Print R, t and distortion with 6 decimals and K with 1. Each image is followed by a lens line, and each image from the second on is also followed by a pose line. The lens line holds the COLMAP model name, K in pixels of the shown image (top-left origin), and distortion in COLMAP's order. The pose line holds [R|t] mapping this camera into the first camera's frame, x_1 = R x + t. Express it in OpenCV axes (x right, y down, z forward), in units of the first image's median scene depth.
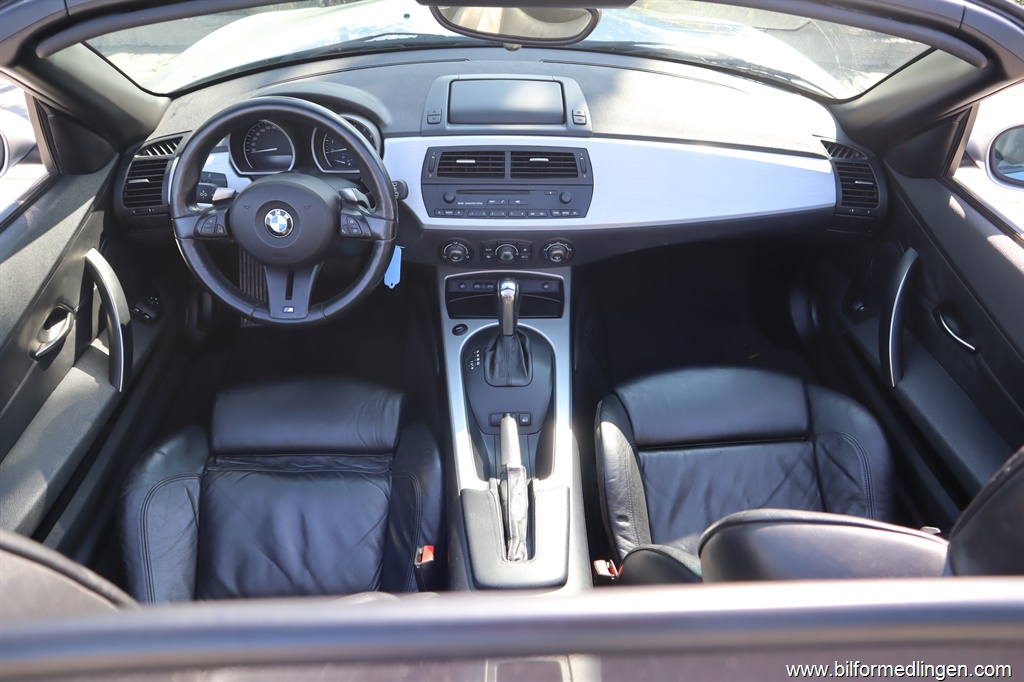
lens RADIAL K [[704.0, 0, 512.0], [0, 704.0, 341.0], [0, 0, 1]] dist [-0.121315, 0.075915]
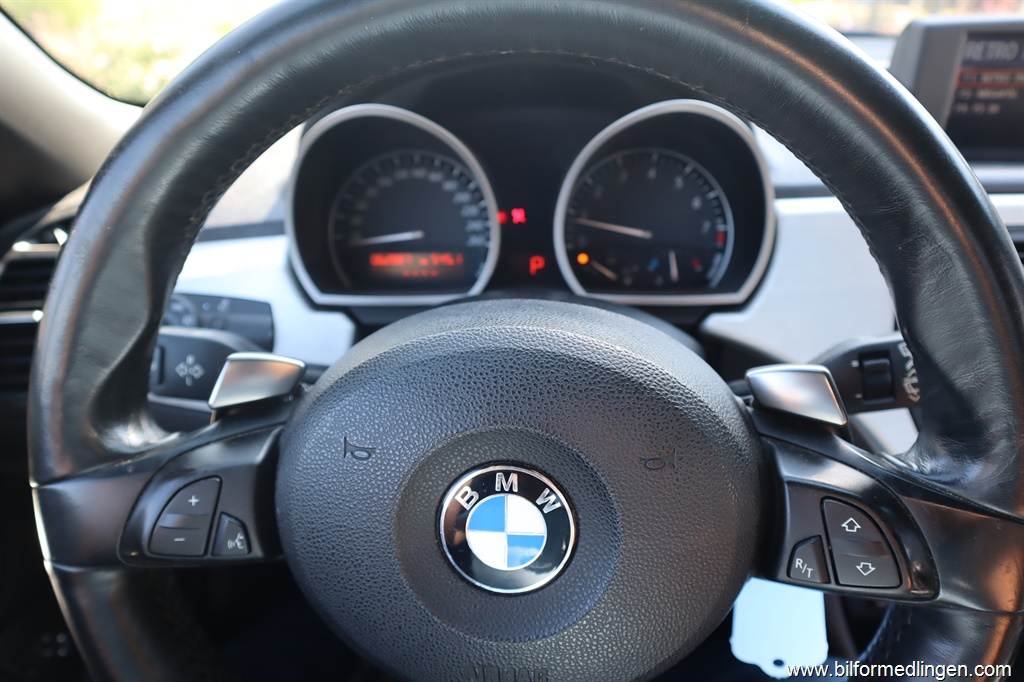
lens RADIAL K [[712.5, 0, 510.4], [0, 712.5, 345.7], [0, 0, 1]] dist [-0.109133, 0.066095]
pose [[0.997486, 0.001315, -0.070853, -0.323324], [-0.014393, 0.982749, -0.184382, -0.187024], [0.069388, 0.184939, 0.980297, 0.786630]]
